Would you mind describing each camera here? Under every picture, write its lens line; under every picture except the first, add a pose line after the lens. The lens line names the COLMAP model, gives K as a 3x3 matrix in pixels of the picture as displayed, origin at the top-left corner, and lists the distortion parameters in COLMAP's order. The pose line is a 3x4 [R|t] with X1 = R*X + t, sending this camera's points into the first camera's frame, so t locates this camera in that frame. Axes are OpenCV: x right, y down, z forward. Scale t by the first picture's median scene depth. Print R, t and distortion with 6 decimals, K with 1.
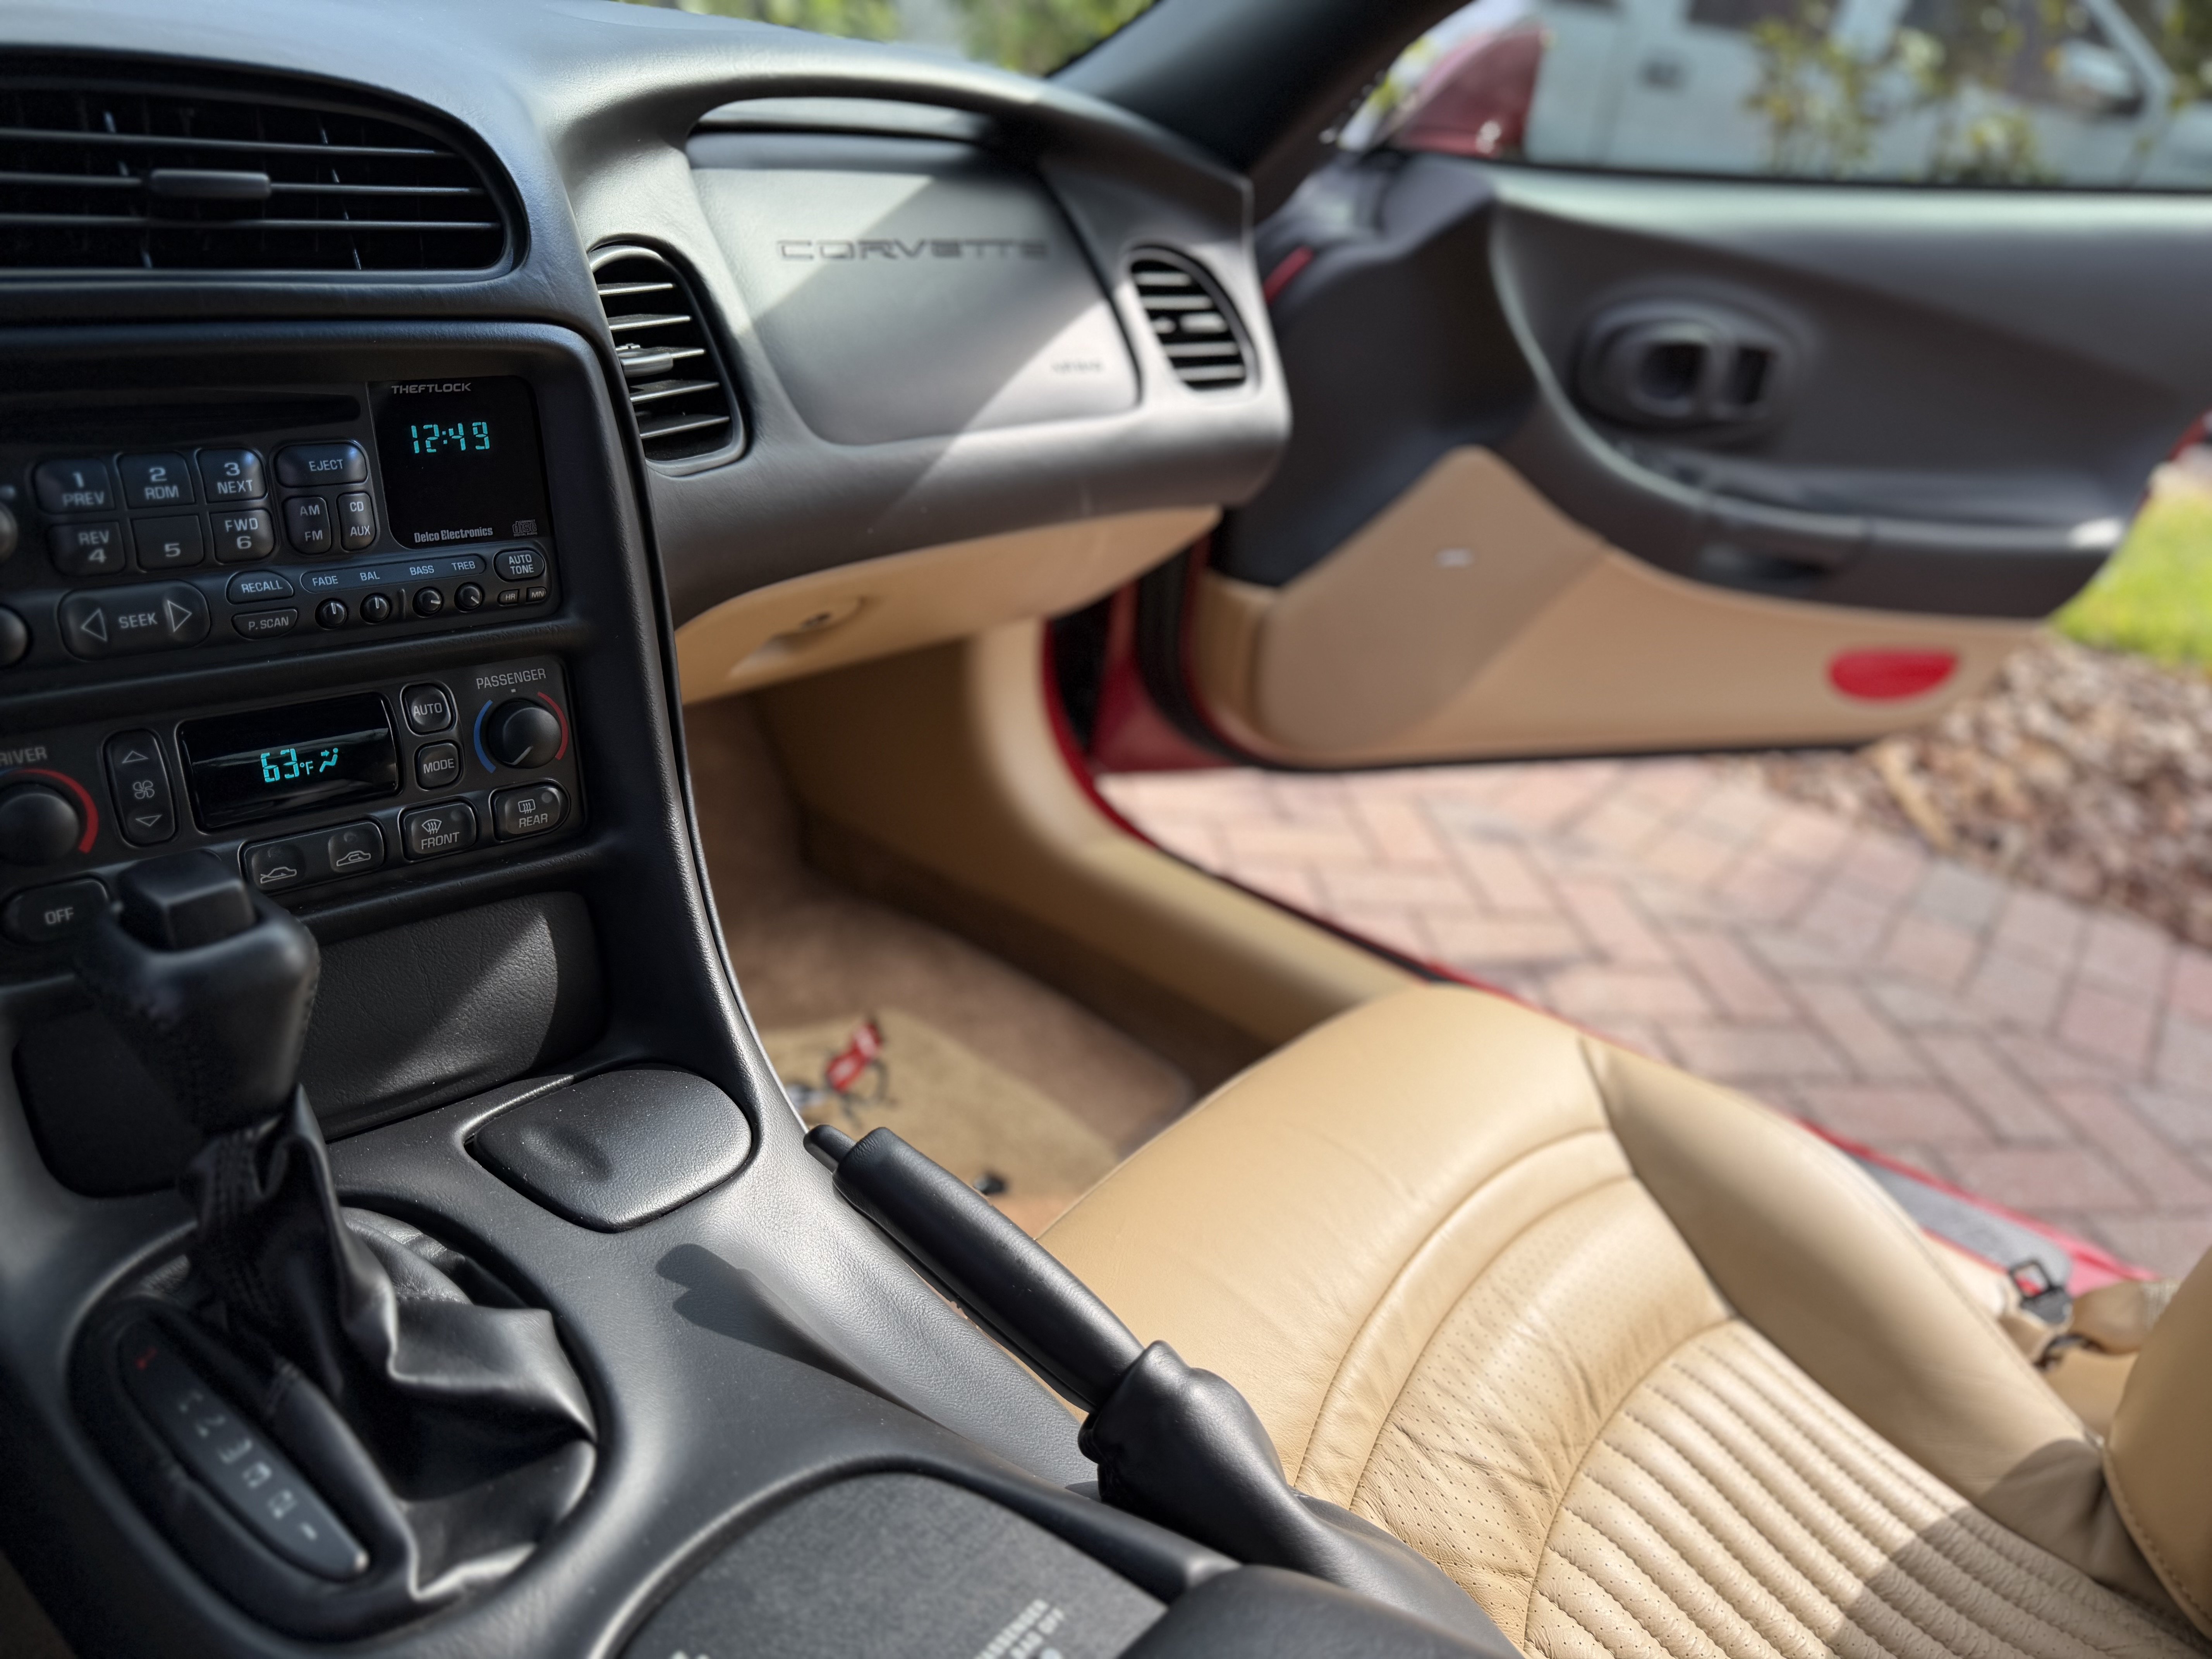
lens RADIAL K [[1538.9, 0, 1106.0], [0, 1538.9, 829.5], [0, 0, 1]] dist [0.029732, -0.041655]
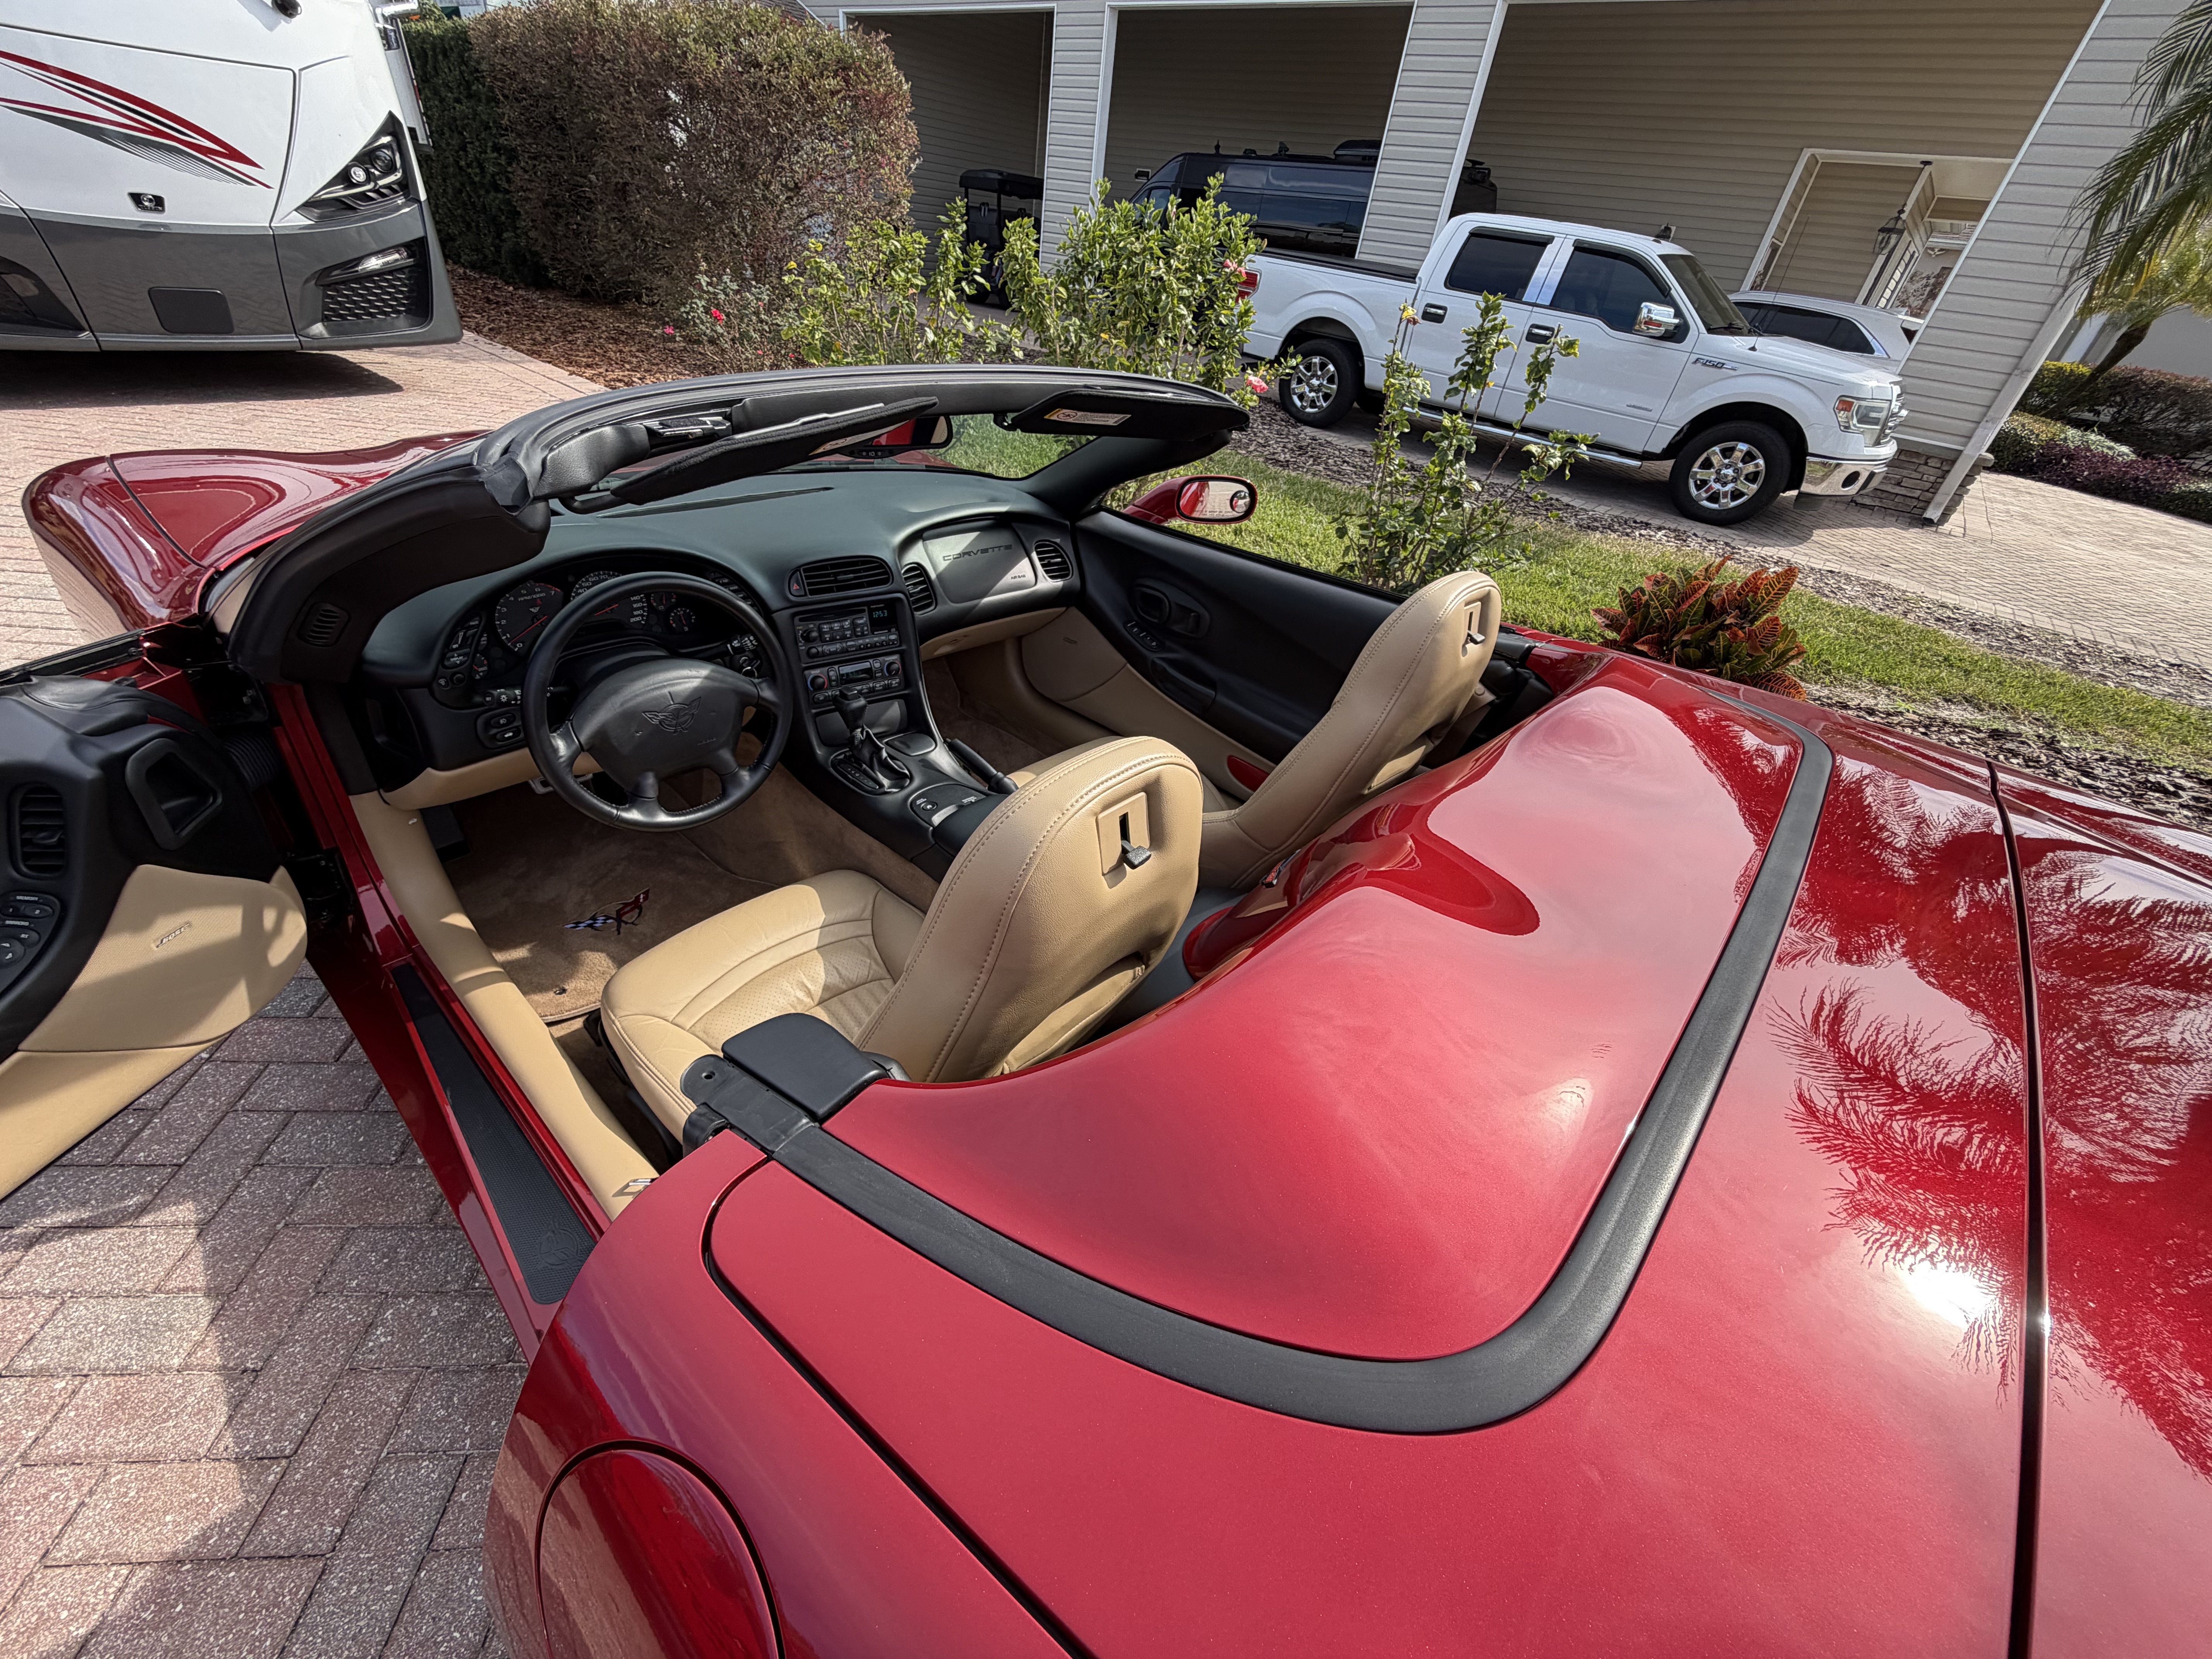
lens RADIAL K [[885.6, 0, 1085.5], [0, 885.6, 817.9], [0, 0, 1]] dist [0.001121, -0.004505]
pose [[0.996723, 0.023689, -0.077350, 0.528270], [-0.015237, 0.994025, 0.108081, 0.107330], [0.079448, -0.106549, 0.991128, -2.009049]]
